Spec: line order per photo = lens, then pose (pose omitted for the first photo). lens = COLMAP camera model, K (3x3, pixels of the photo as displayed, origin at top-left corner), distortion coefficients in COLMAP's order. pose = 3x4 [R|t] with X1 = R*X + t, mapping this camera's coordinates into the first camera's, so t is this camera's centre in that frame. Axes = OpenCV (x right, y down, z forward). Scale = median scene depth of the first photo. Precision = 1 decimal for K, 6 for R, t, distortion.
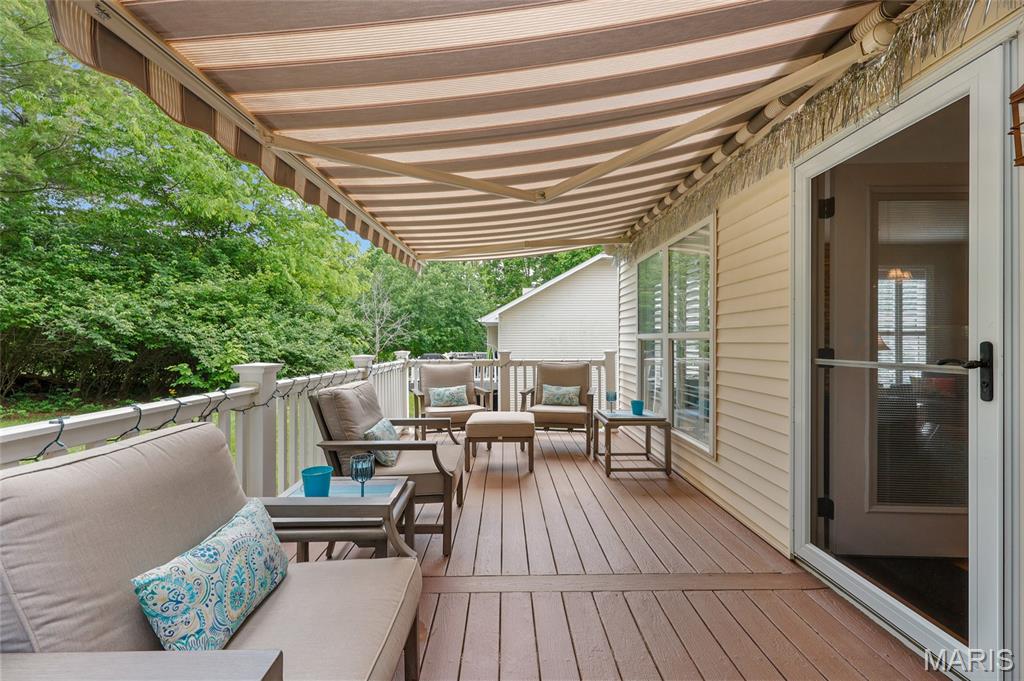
lens RADIAL K [[410.5, 0, 512.0], [0, 410.5, 340.5], [0, 0, 1]] dist [0.000794, -0.000348]
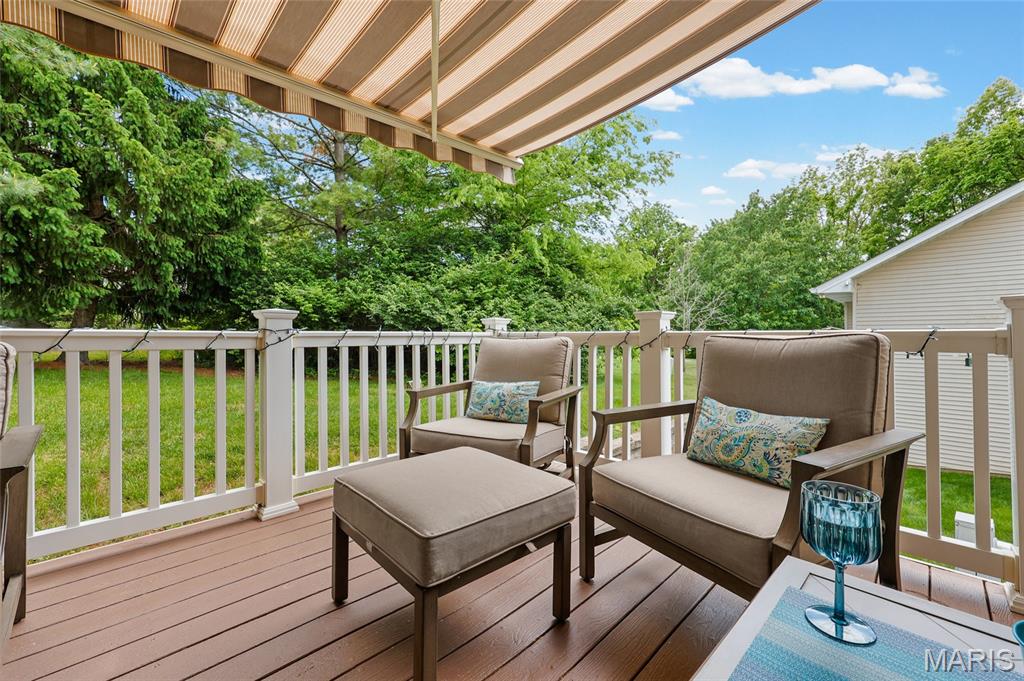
lens RADIAL K [[413.3, 0, 515.8], [0, 413.3, 328.8], [0, 0, 1]] dist [-0.000461, -0.000375]
pose [[0.694706, -0.008322, -0.719246, 0.213426], [0.003592, 0.999961, -0.008101, 0.051033], [0.719285, 0.003045, 0.694709, 0.638337]]
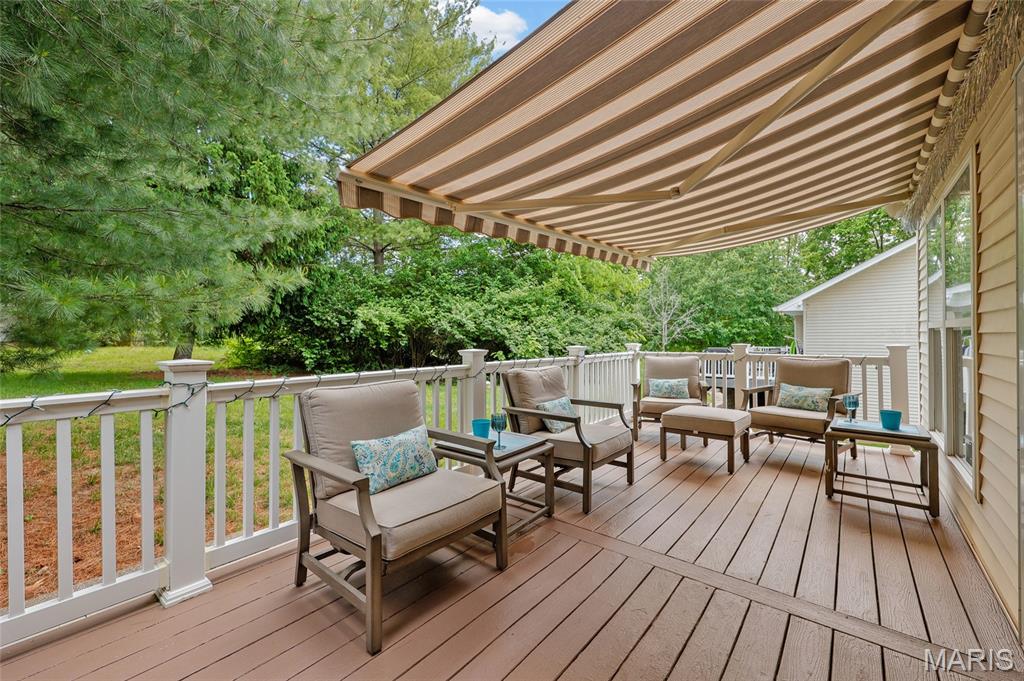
lens RADIAL K [[413.3, 0, 515.8], [0, 413.3, 328.8], [0, 0, 1]] dist [-0.000461, -0.000375]
pose [[0.763241, -0.013921, -0.645964, 0.210107], [0.006517, 0.999883, -0.013847, 0.000836], [0.646081, 0.006359, 0.763242, -0.024578]]
